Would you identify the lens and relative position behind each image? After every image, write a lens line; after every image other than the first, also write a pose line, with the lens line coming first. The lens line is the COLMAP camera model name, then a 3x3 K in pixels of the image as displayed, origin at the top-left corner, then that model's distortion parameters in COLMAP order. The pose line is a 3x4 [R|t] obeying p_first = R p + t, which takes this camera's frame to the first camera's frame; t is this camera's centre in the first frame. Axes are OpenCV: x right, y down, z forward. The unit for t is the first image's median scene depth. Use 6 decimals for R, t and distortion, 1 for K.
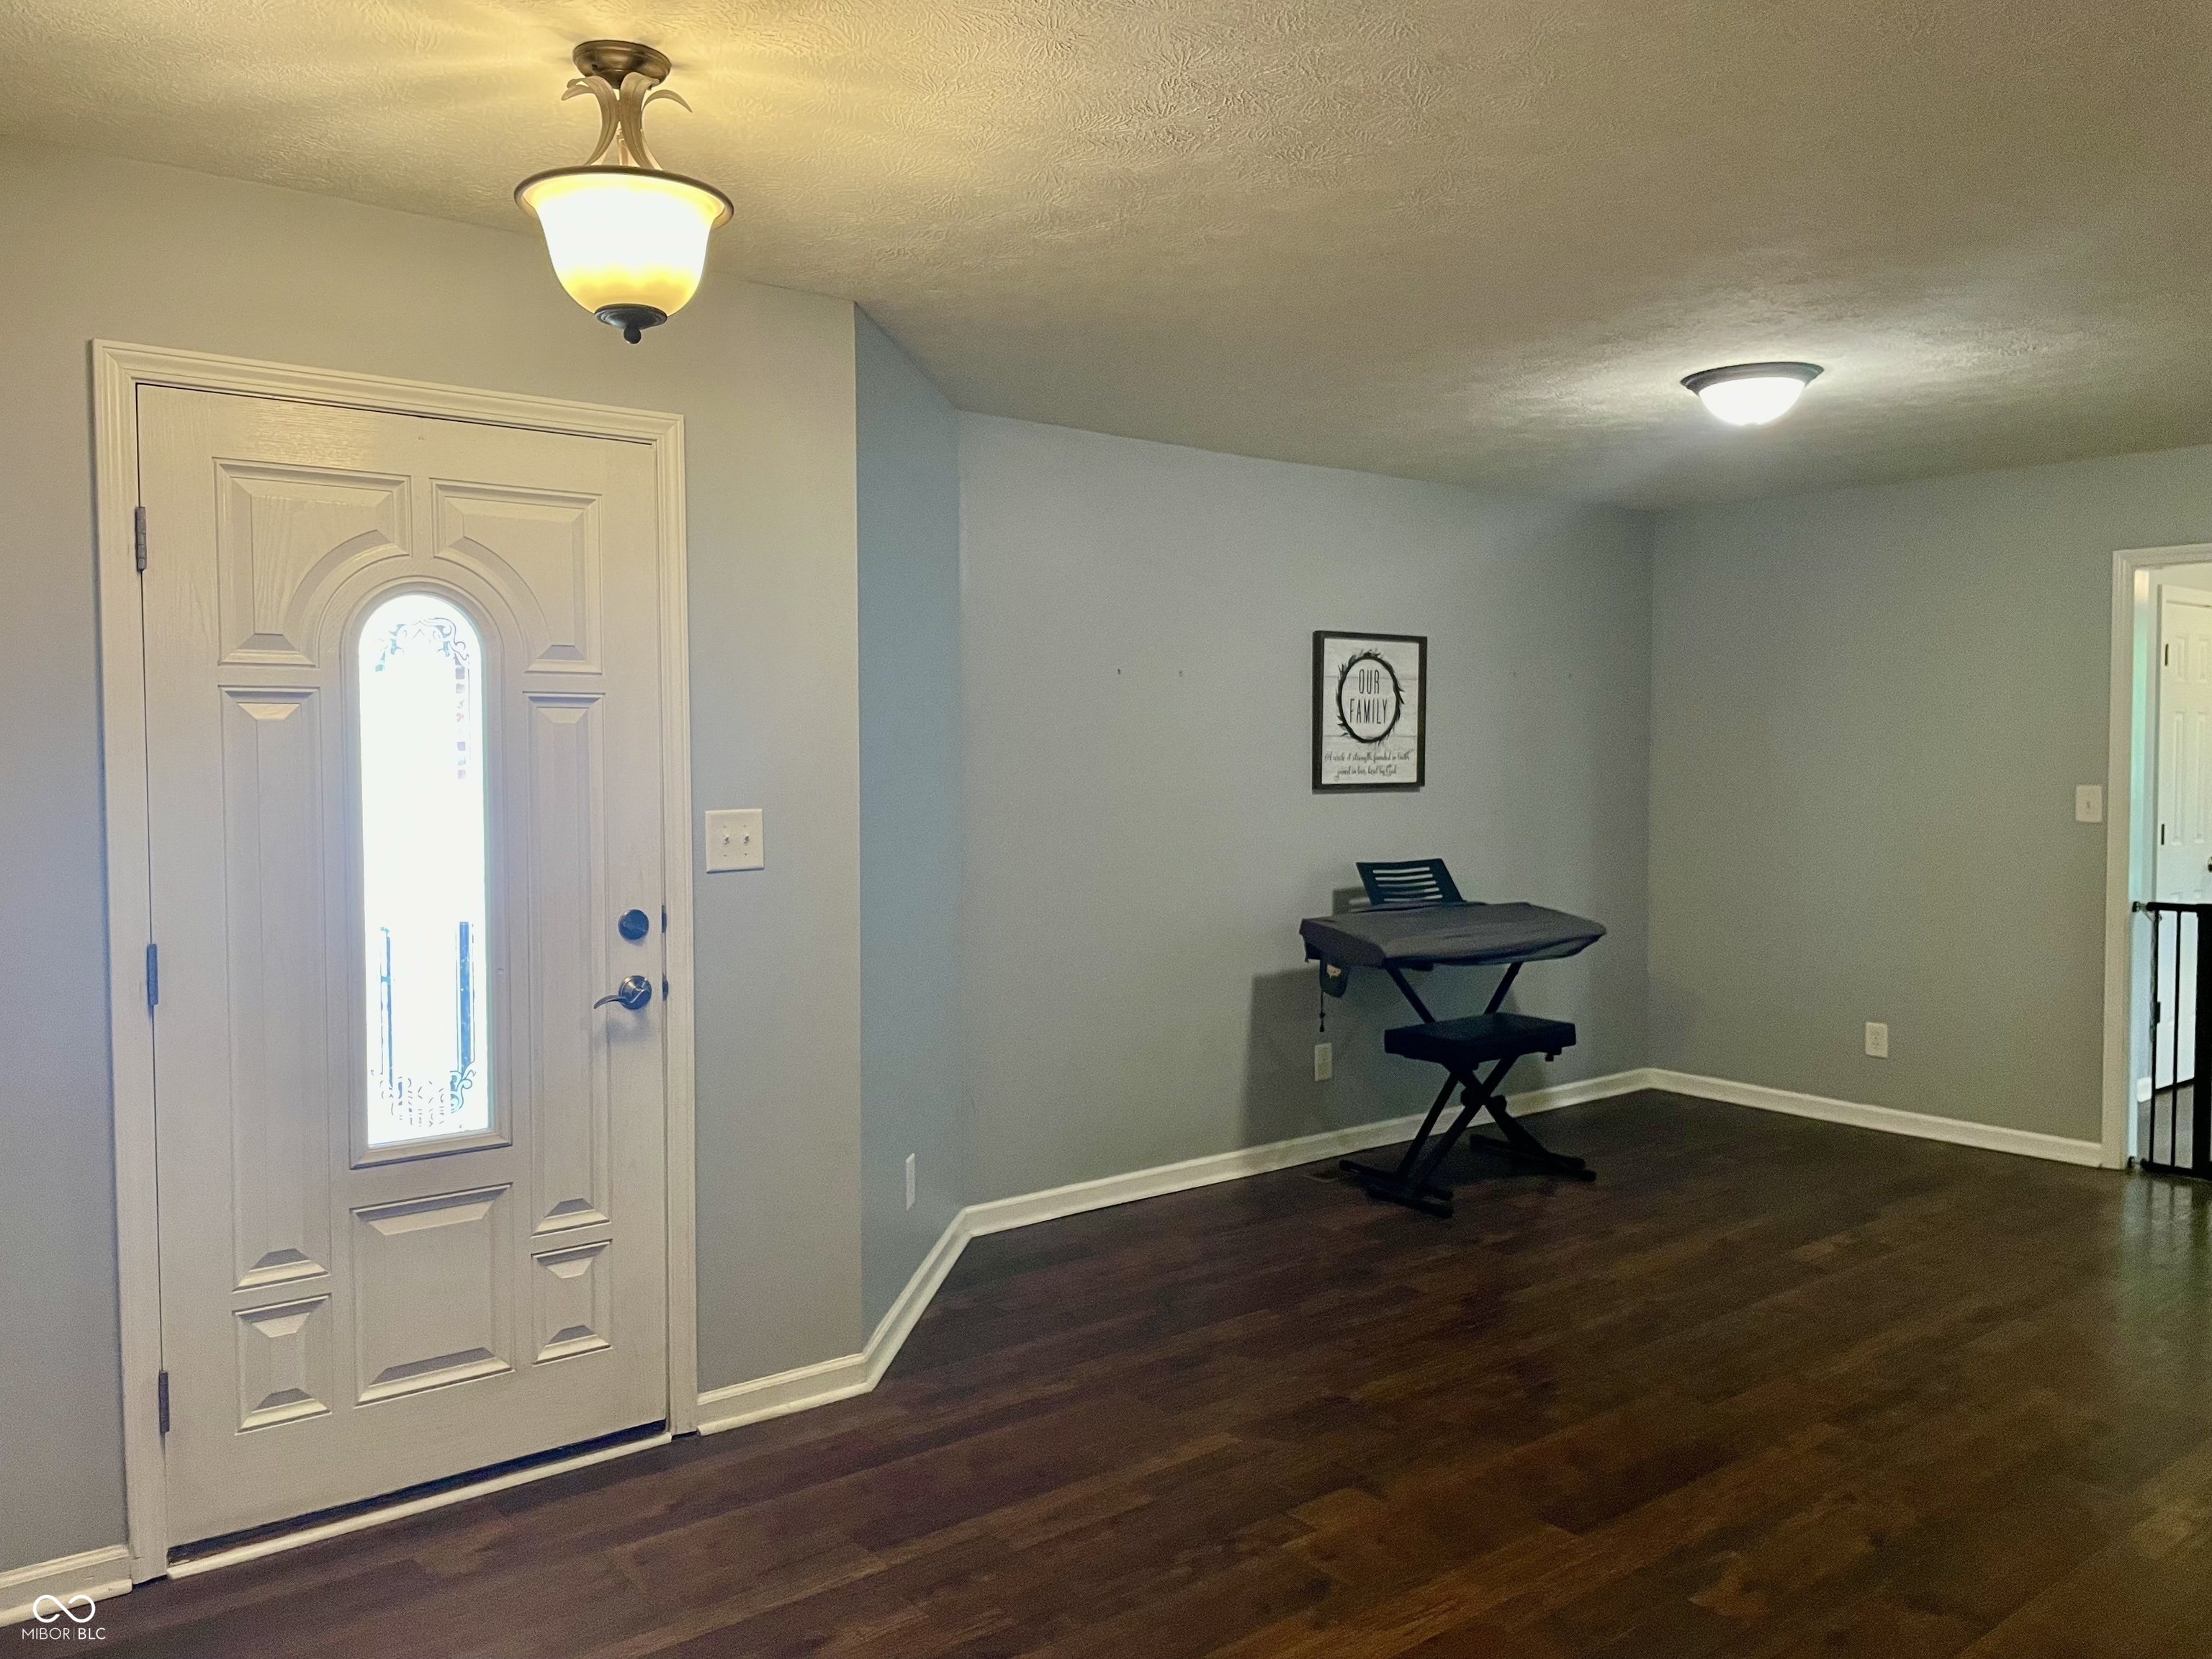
lens RADIAL K [[1646.5, 0, 1106.0], [0, 1646.5, 829.5], [0, 0, 1]] dist [0.099942, -0.130625]
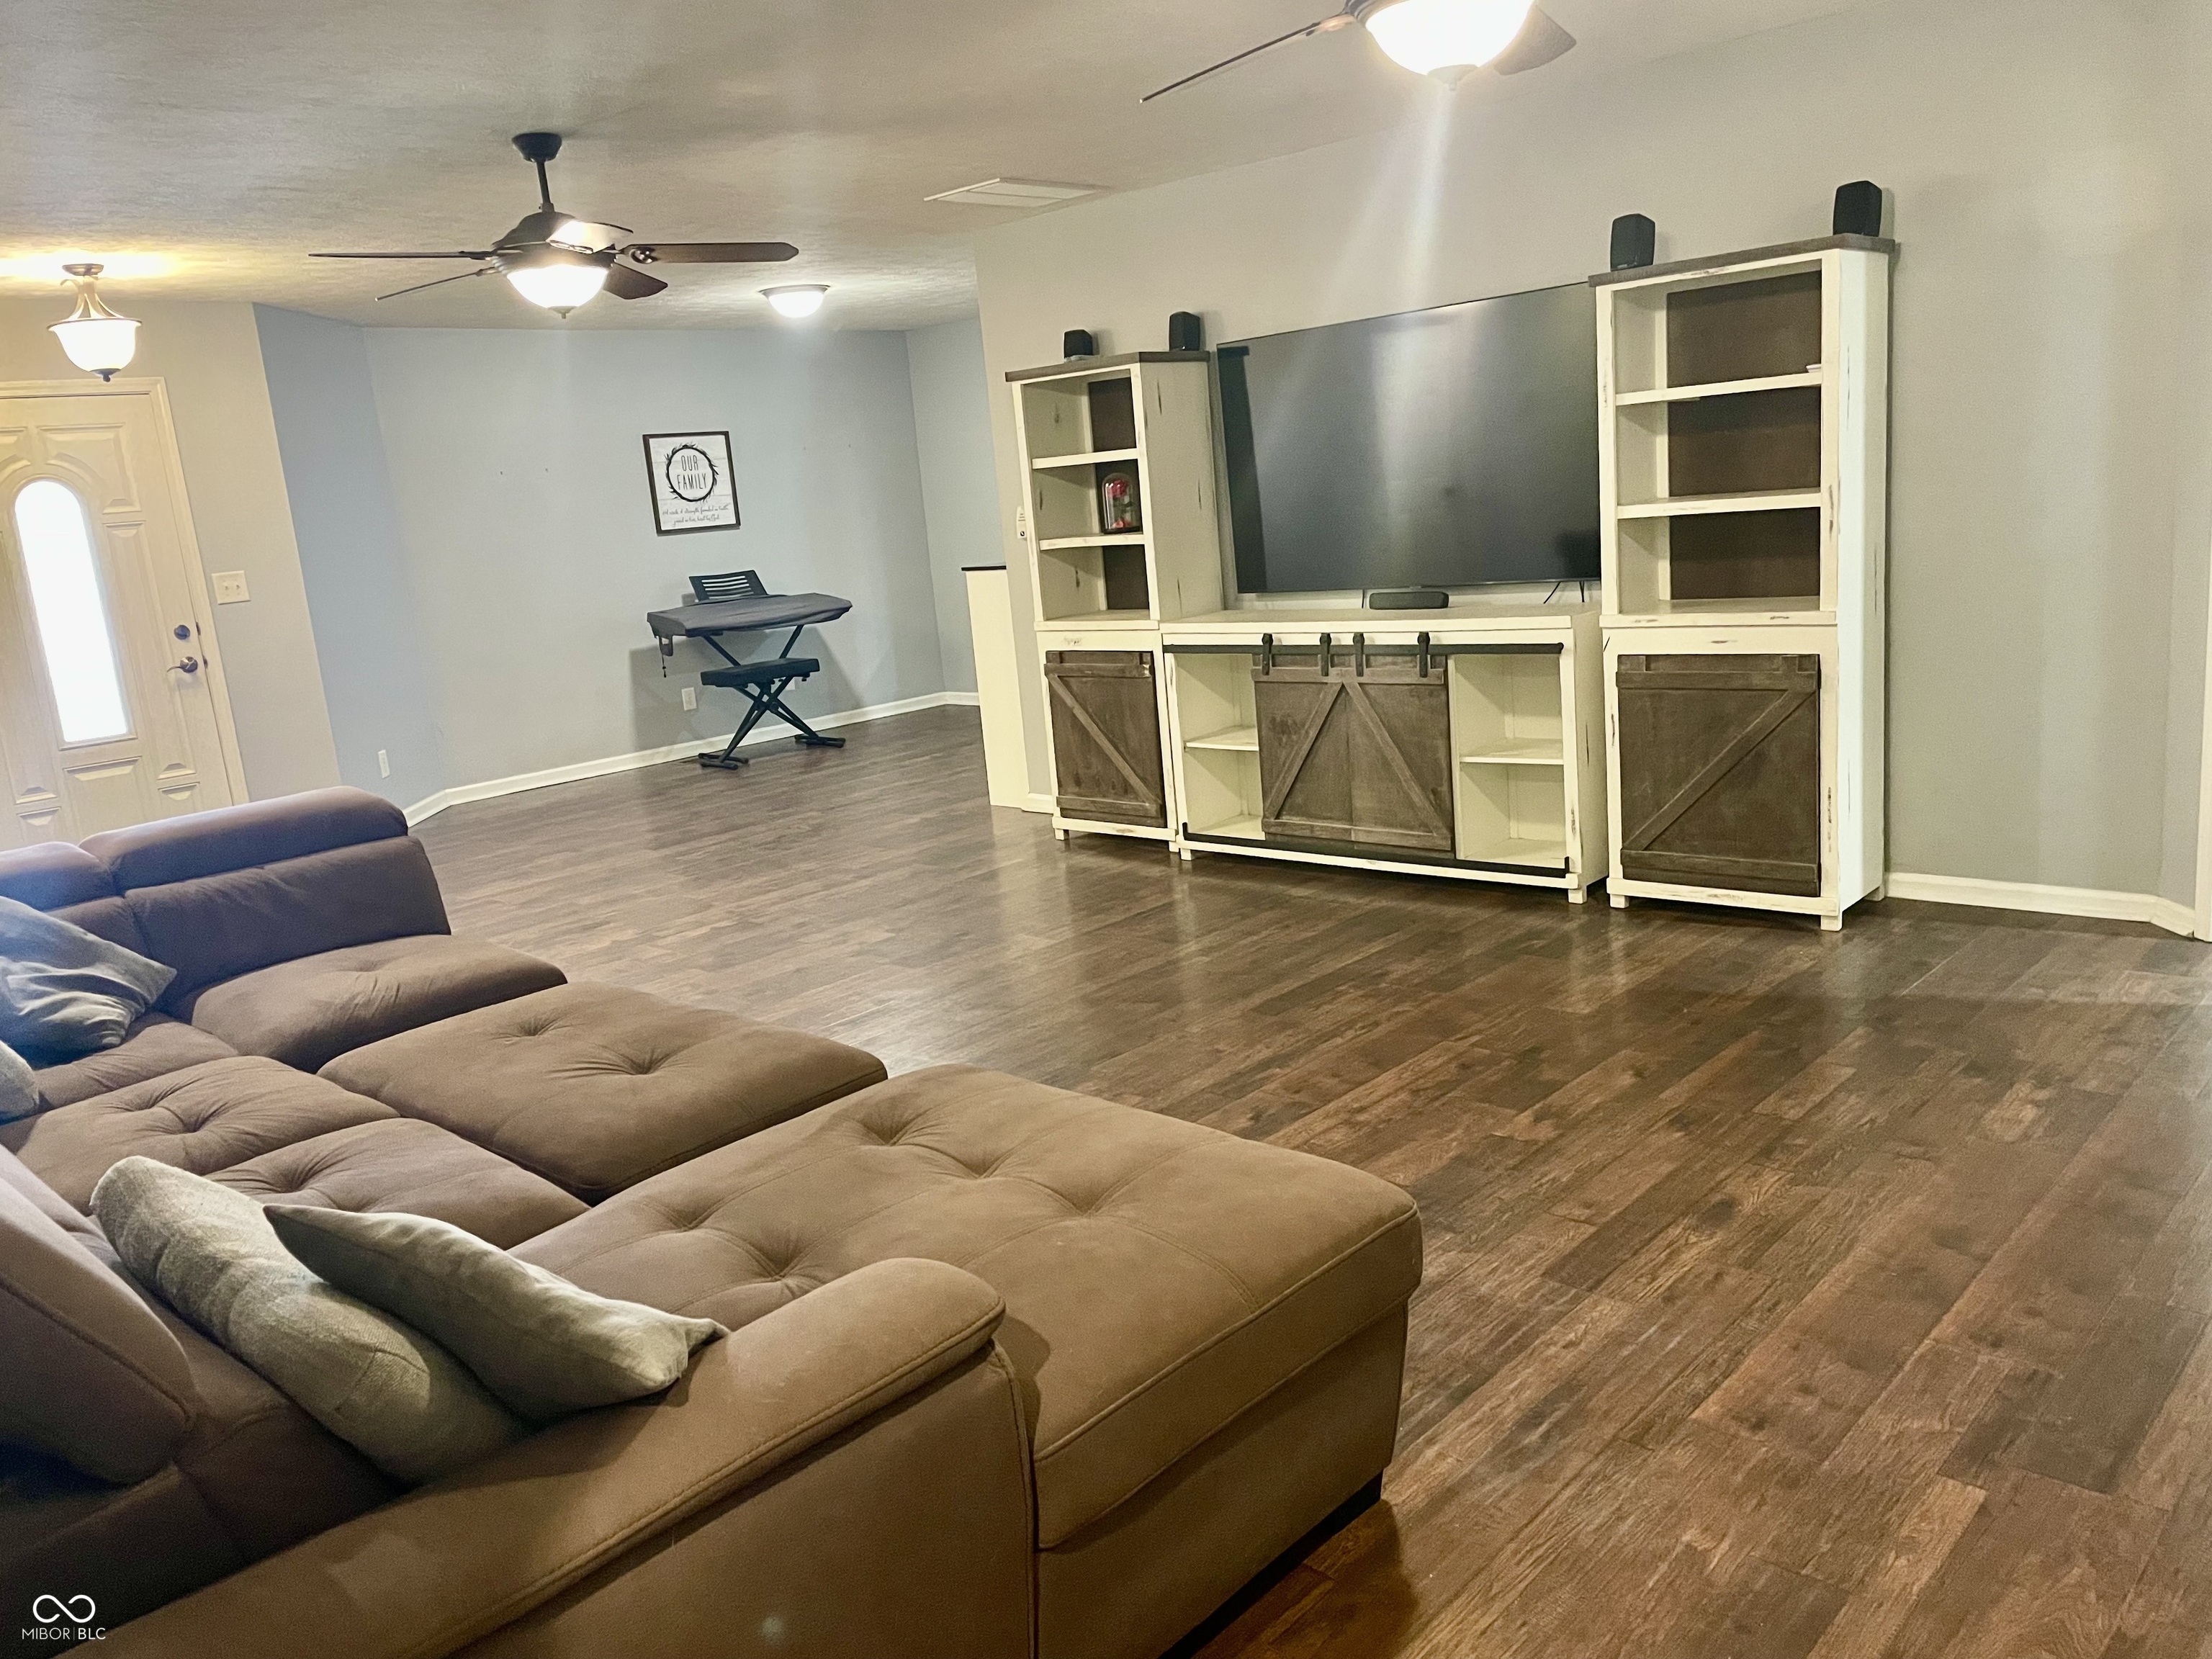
lens RADIAL K [[1646.5, 0, 1106.0], [0, 1646.5, 829.5], [0, 0, 1]] dist [0.099942, -0.130625]
pose [[0.985625, -0.116237, 0.122605, 0.336675], [0.096304, 0.982801, 0.157566, 0.048342], [-0.138812, -0.143493, 0.979868, -0.739761]]
